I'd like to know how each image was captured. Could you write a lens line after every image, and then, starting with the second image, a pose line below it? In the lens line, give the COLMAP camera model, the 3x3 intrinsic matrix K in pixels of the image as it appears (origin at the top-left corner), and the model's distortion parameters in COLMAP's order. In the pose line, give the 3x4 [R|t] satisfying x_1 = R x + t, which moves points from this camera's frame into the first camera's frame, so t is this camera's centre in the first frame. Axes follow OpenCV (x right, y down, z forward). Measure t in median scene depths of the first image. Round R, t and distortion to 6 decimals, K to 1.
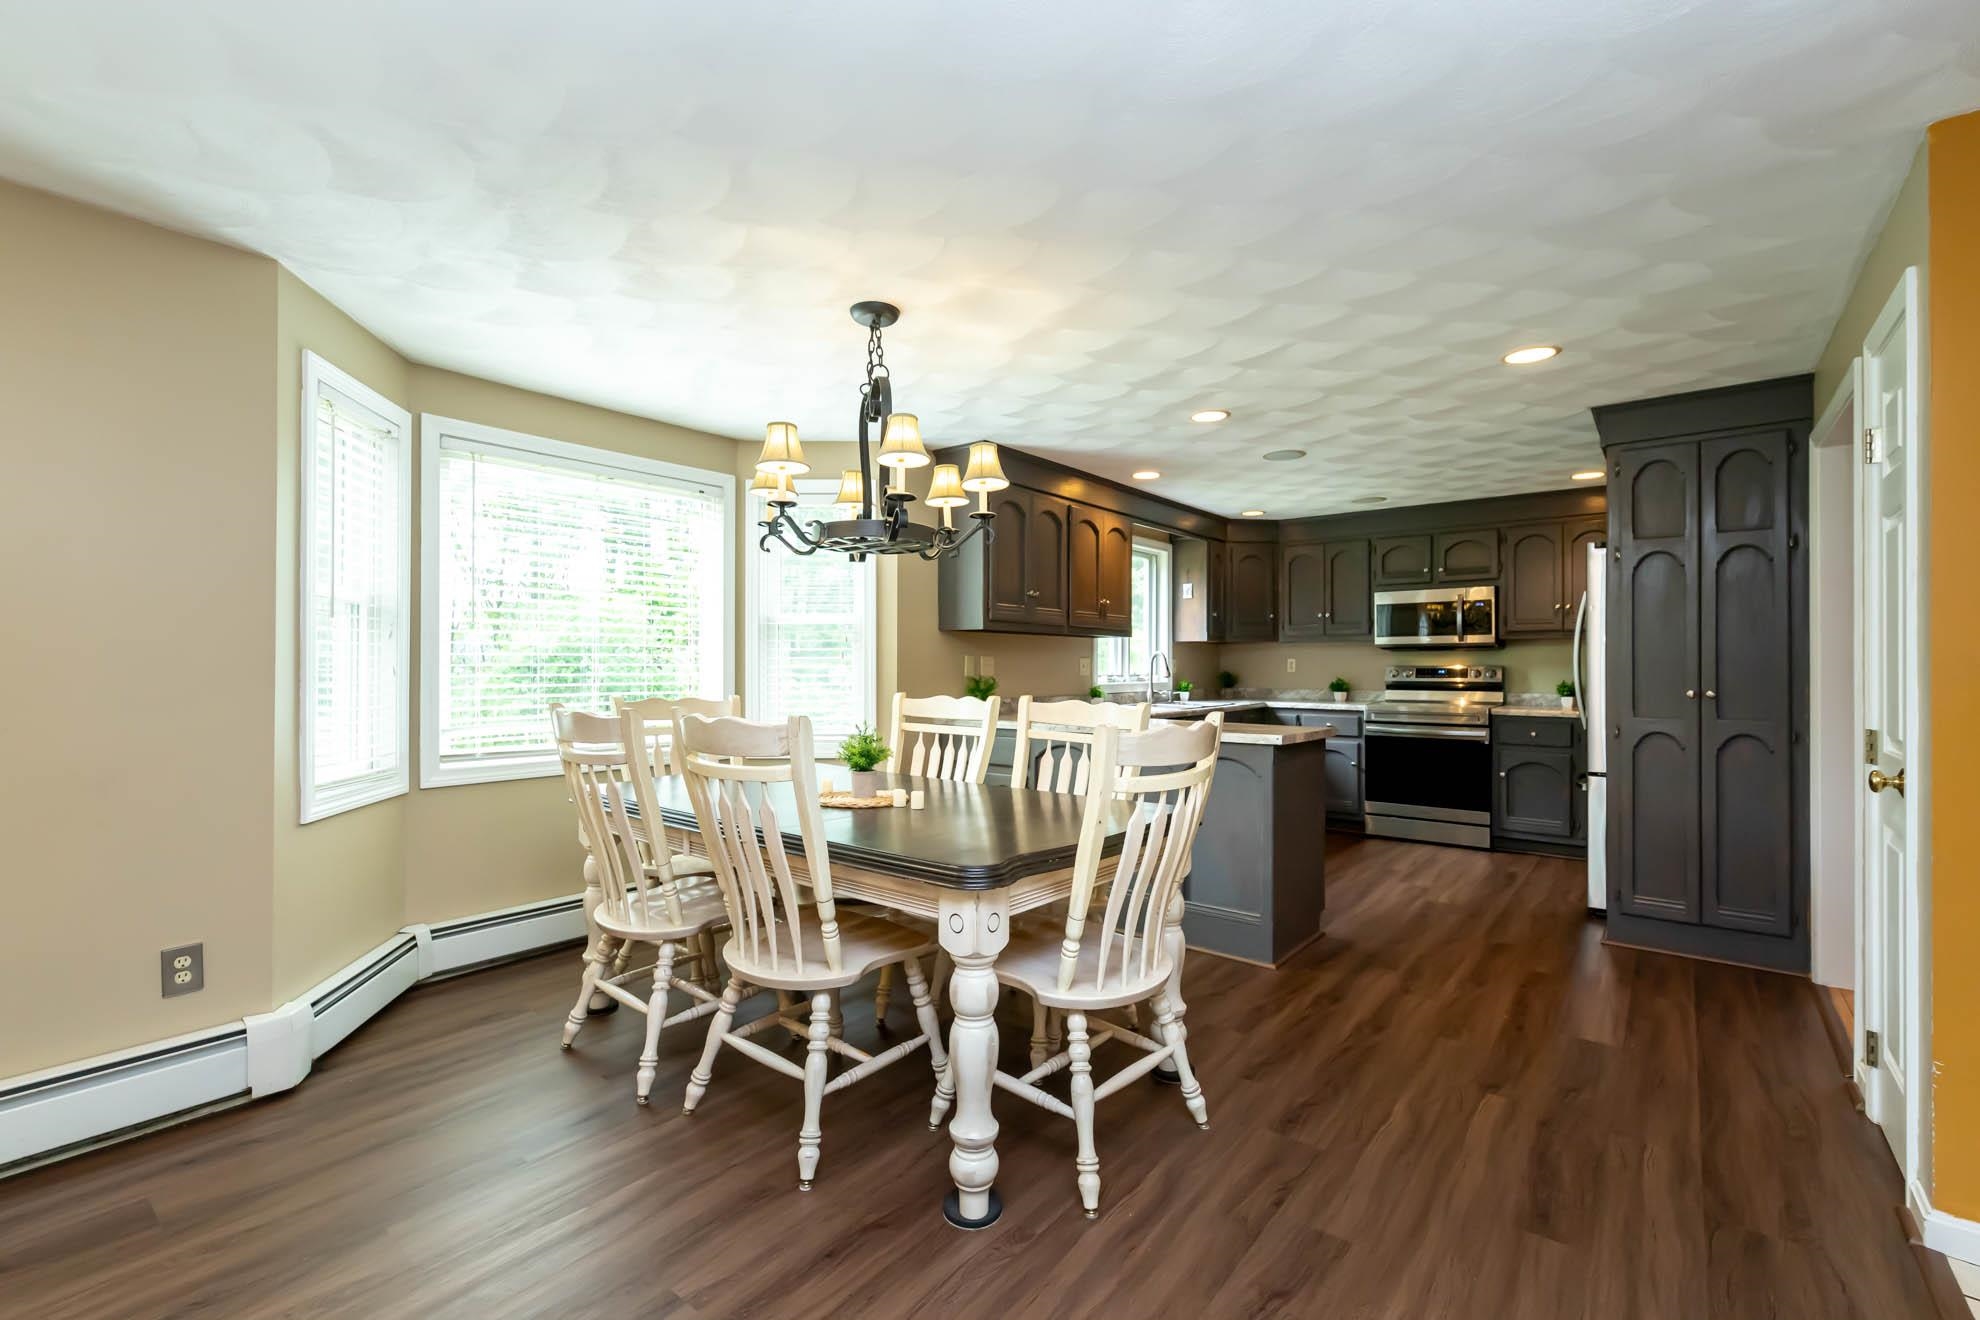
lens RADIAL K [[865.8, 0, 990.0], [0, 865.8, 660.0], [0, 0, 1]] dist [-0.000190, -0.000134]
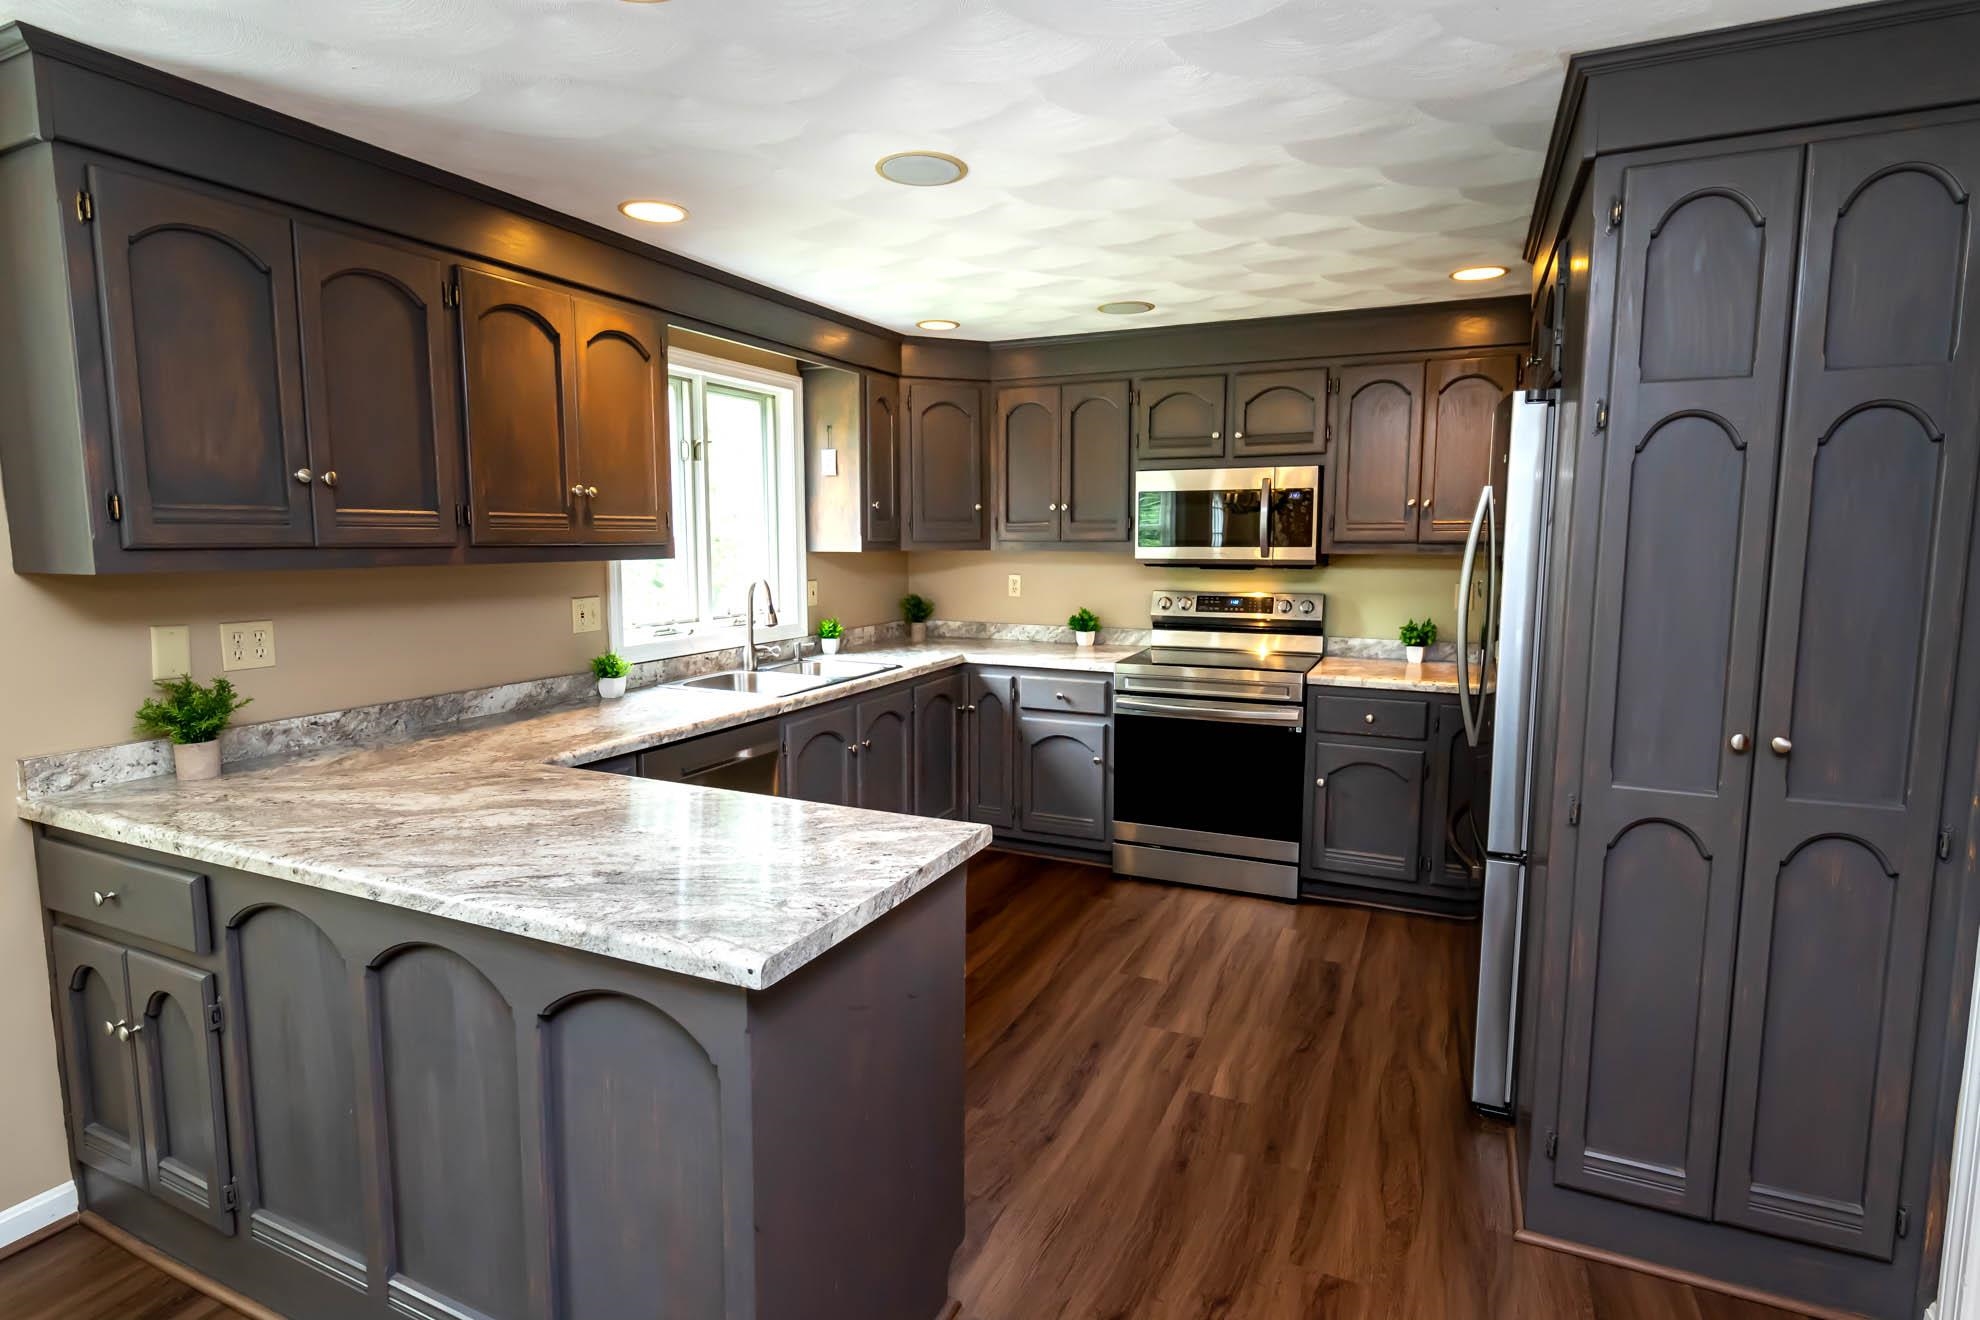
lens RADIAL K [[1046.2, 0, 990.0], [0, 1046.2, 660.0], [0, 0, 1]] dist [-0.002792, 0.000649]
pose [[0.969533, -0.030175, 0.243096, 0.173330], [0.000797, 0.992768, 0.120049, -0.036608], [-0.244960, -0.116198, 0.962545, 0.326015]]
